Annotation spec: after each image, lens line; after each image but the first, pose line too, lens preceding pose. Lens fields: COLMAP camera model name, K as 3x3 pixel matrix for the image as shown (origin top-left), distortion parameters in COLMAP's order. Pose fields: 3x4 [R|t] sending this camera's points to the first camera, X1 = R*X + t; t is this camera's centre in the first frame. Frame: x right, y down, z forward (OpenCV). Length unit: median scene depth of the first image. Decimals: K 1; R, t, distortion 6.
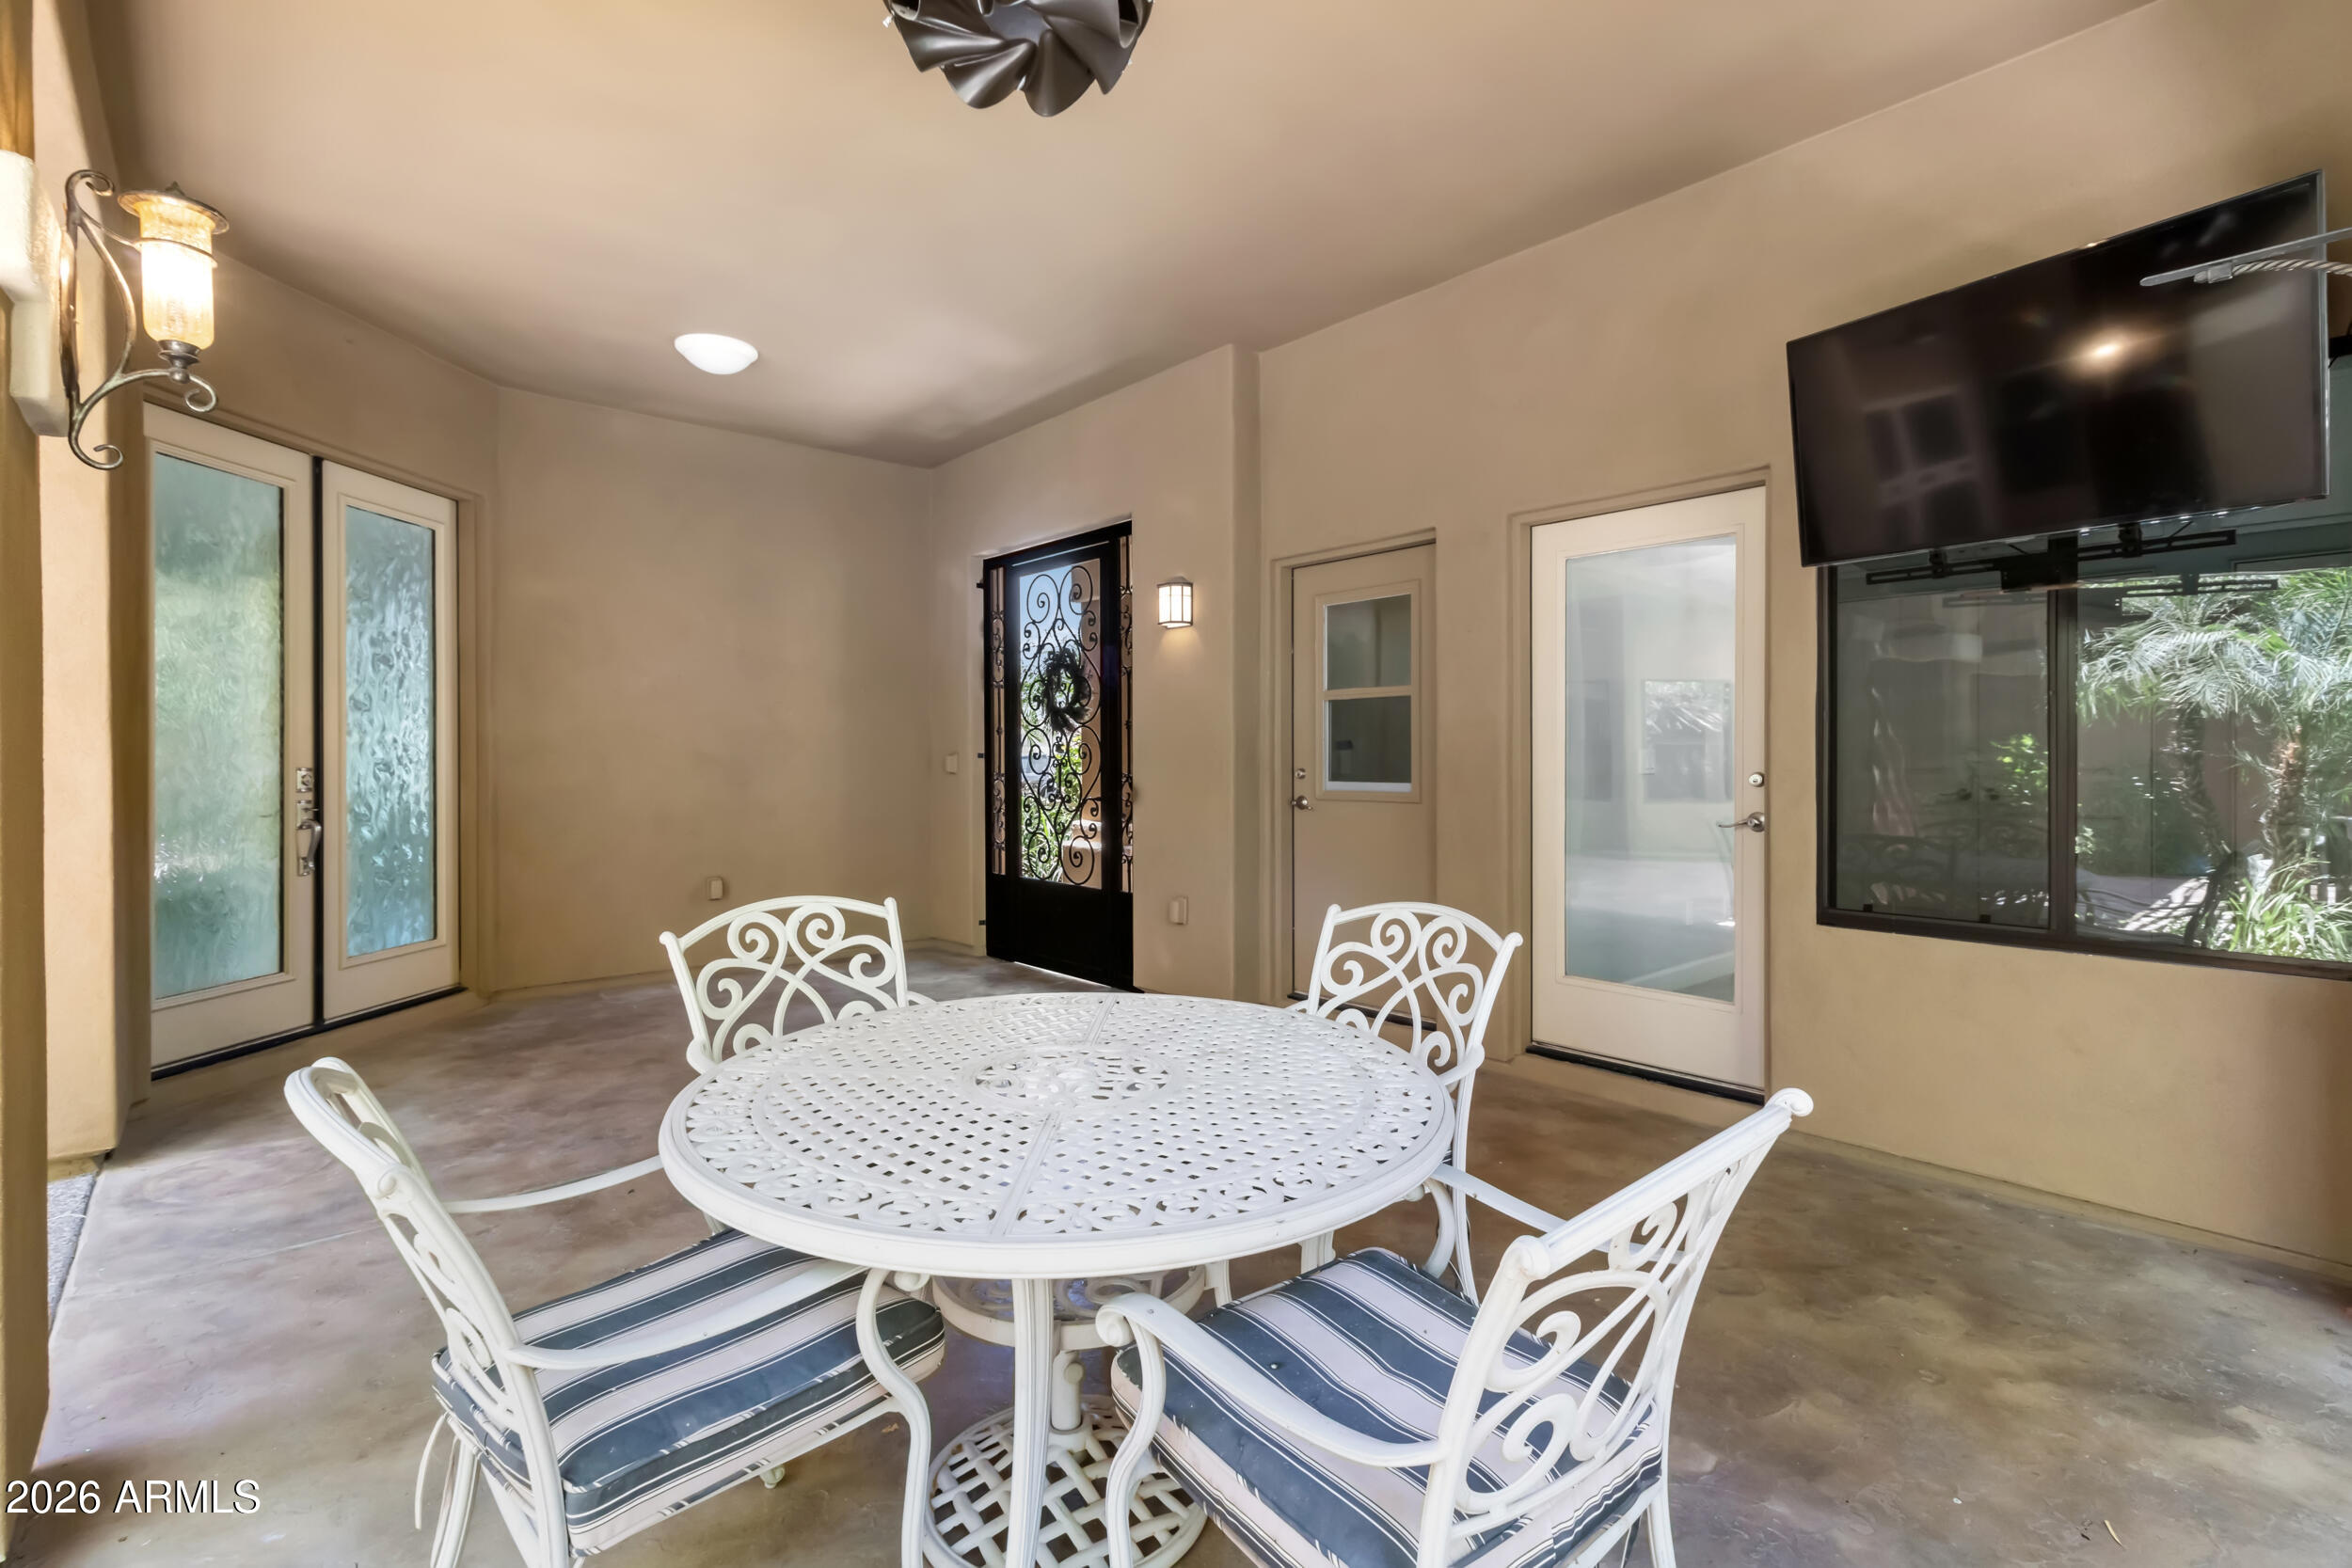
lens RADIAL K [[1097.8, 0, 1203.2], [0, 1097.8, 756.5], [0, 0, 1]] dist [0.002604, -0.000192]
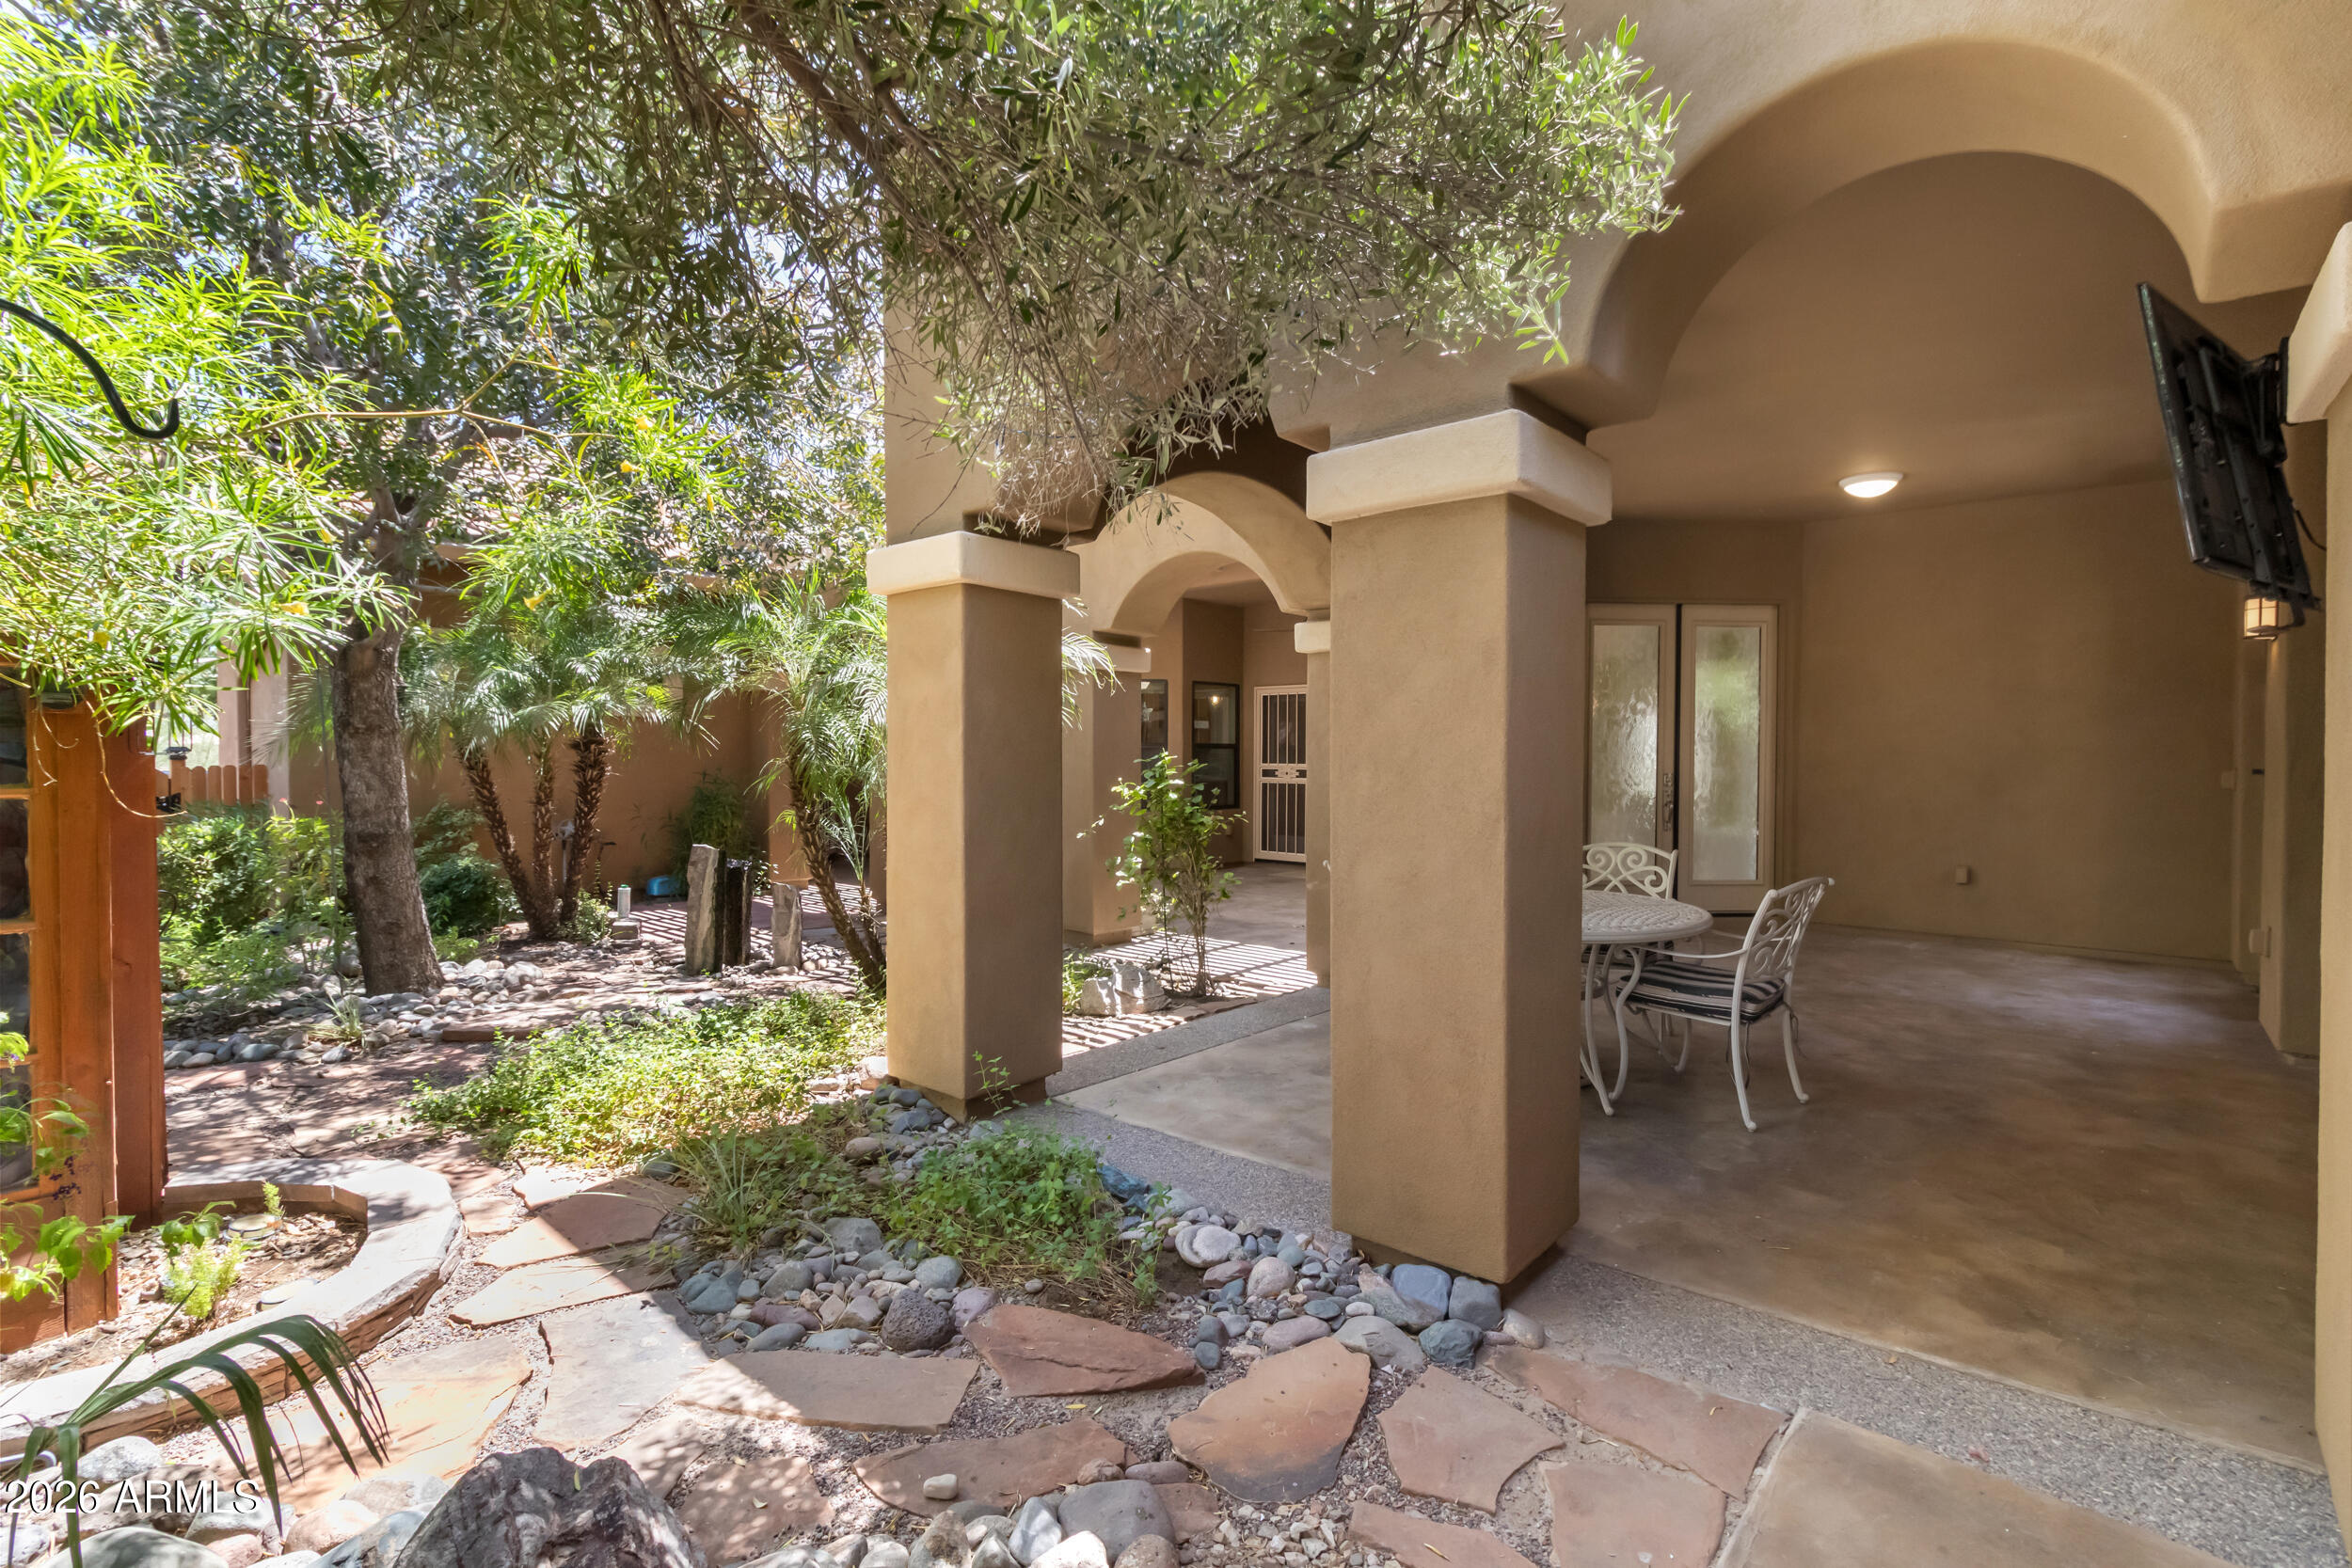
lens RADIAL K [[1084.3, 0, 1184.3], [0, 1084.3, 776.4], [0, 0, 1]] dist [0.002436, 0.000271]
pose [[0.117554, 0.019120, -0.992882, 0.920840], [-0.001114, 0.999817, 0.019122, -0.020359], [0.993066, -0.001142, 0.117554, -0.038921]]
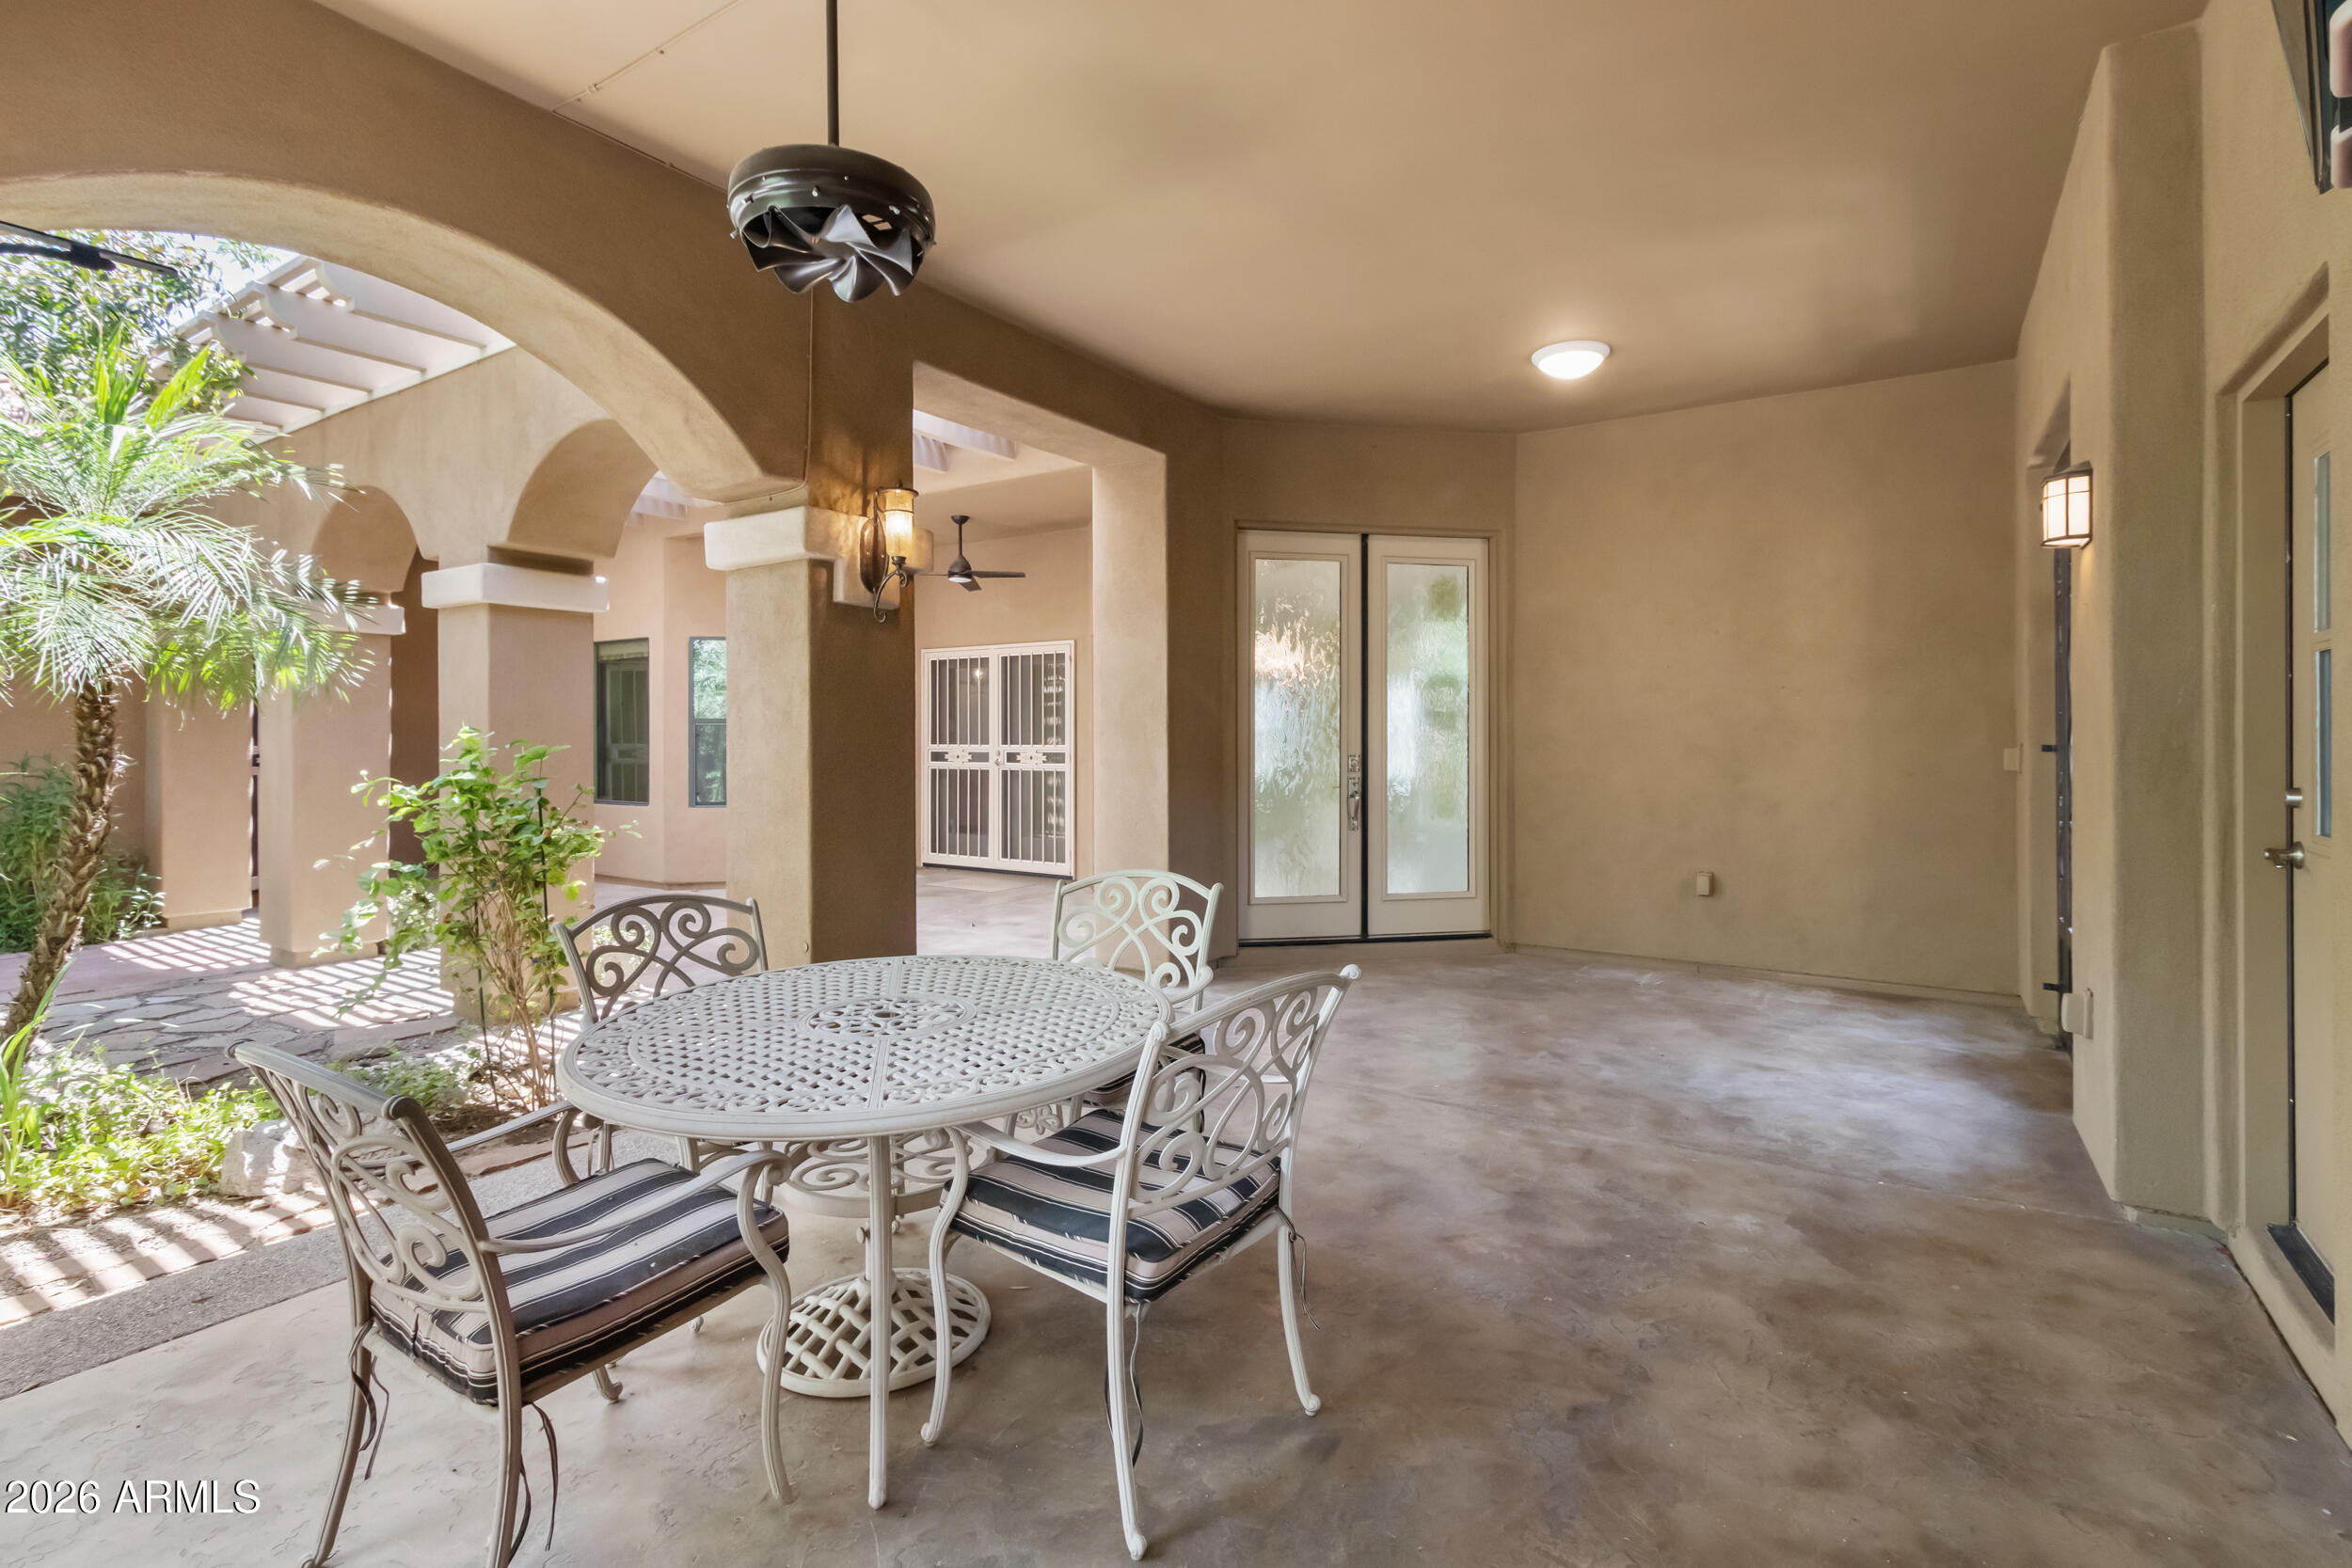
lens RADIAL K [[1099.7, 0, 1183.3], [0, 1099.7, 738.8], [0, 0, 1]] dist [-0.000110, -0.000191]
pose [[0.252359, 0.000146, -0.967634, 0.509442], [0.002608, 0.999996, 0.000831, -0.013355], [0.967630, -0.002734, 0.252358, 0.423376]]
